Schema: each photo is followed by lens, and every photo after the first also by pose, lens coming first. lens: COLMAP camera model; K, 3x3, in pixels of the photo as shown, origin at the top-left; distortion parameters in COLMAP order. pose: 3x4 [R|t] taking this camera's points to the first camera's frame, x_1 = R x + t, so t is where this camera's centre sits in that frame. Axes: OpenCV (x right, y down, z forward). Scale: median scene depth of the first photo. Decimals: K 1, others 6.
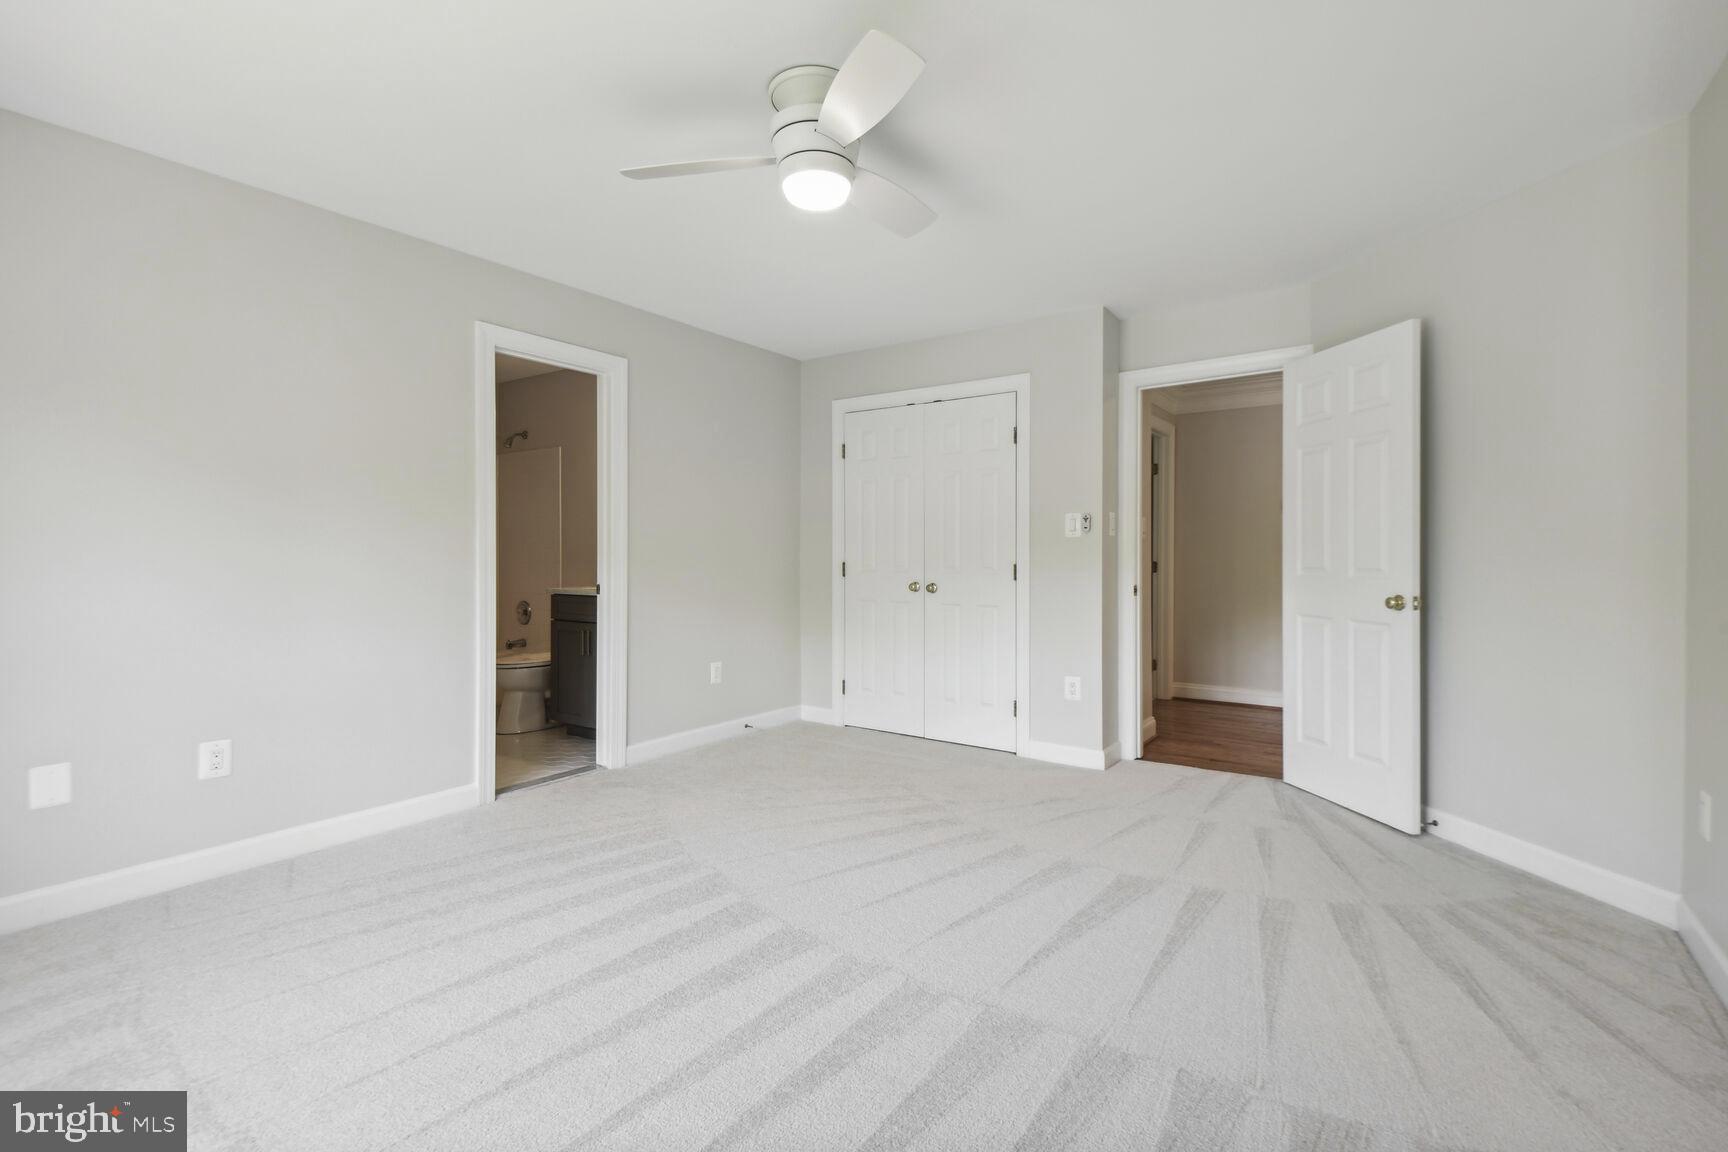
lens RADIAL K [[799.8, 0, 862.4], [0, 799.8, 566.5], [0, 0, 1]] dist [0.010666, -0.002558]
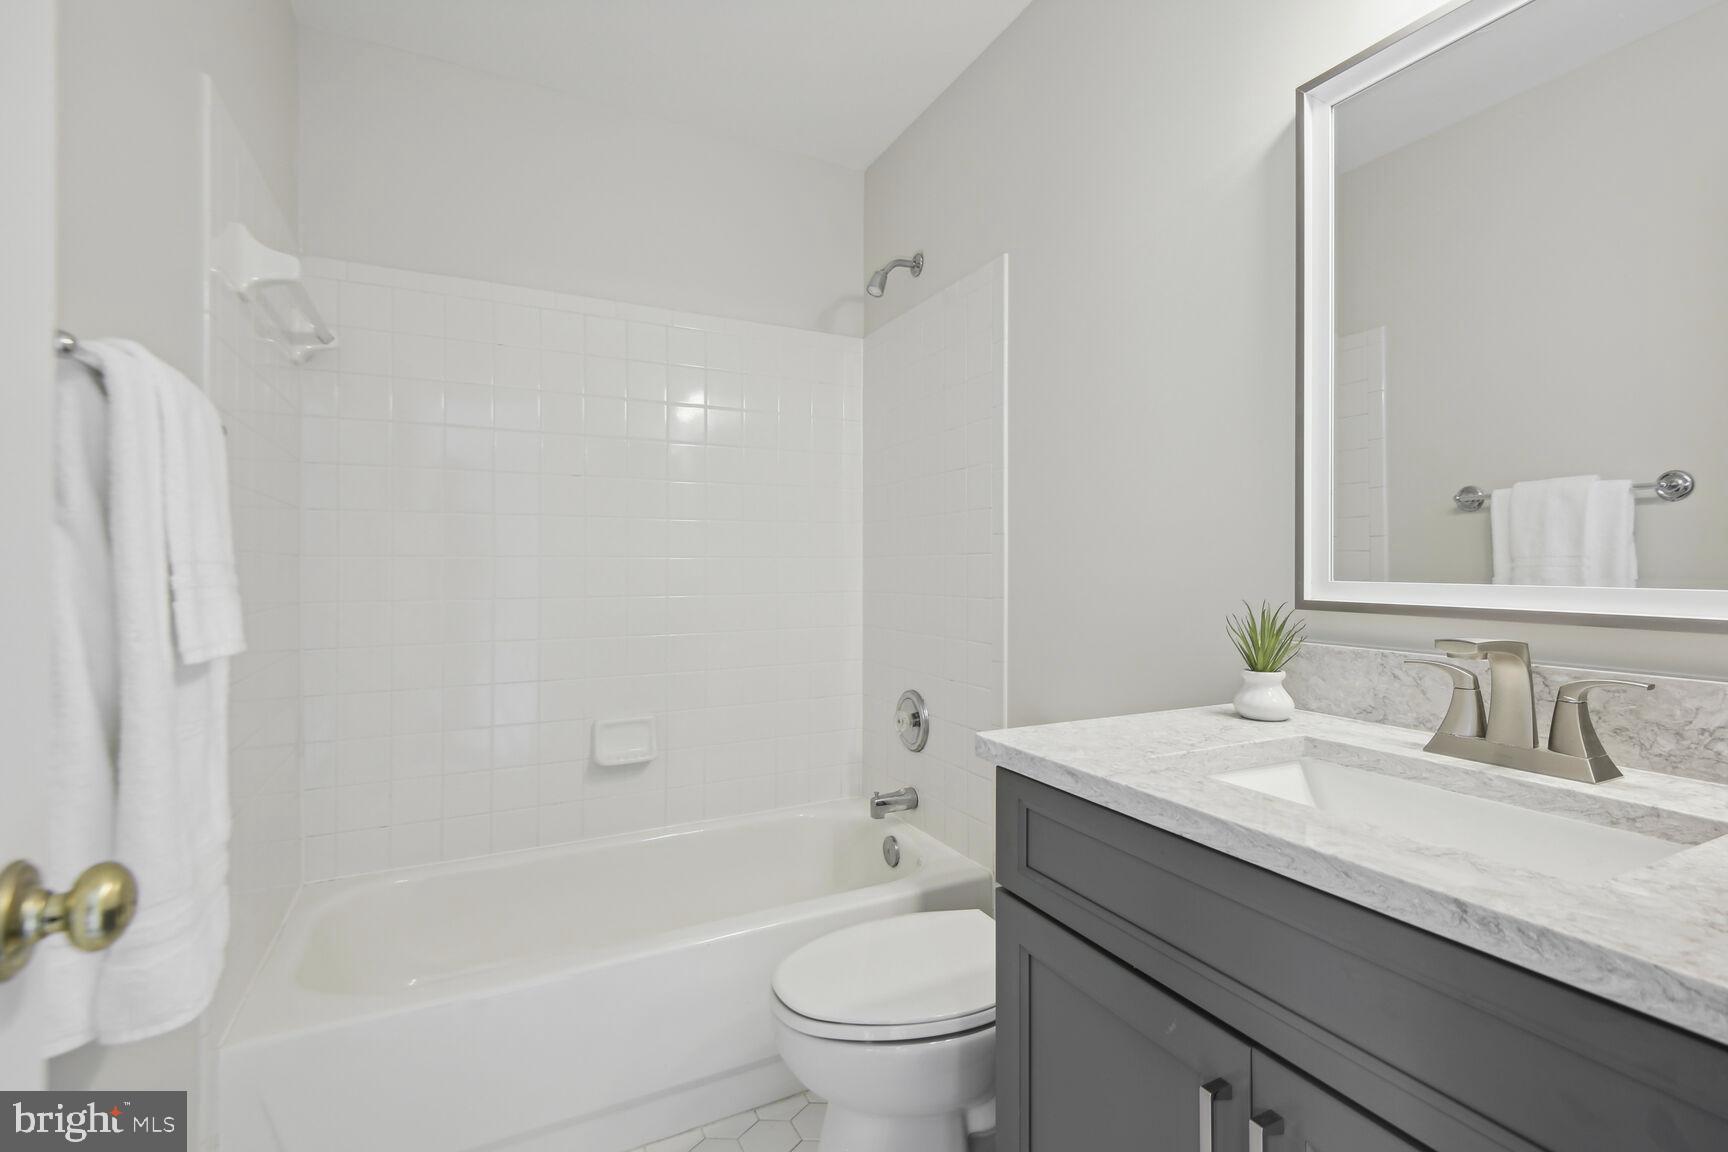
lens RADIAL K [[799.8, 0, 865.6], [0, 799.8, 573.4], [0, 0, 1]] dist [0.010666, -0.002558]
pose [[0.879344, -0.004534, -0.476165, -0.261487], [0.002396, 0.999984, -0.005097, -0.010459], [0.476181, 0.003341, 0.879341, 0.654817]]
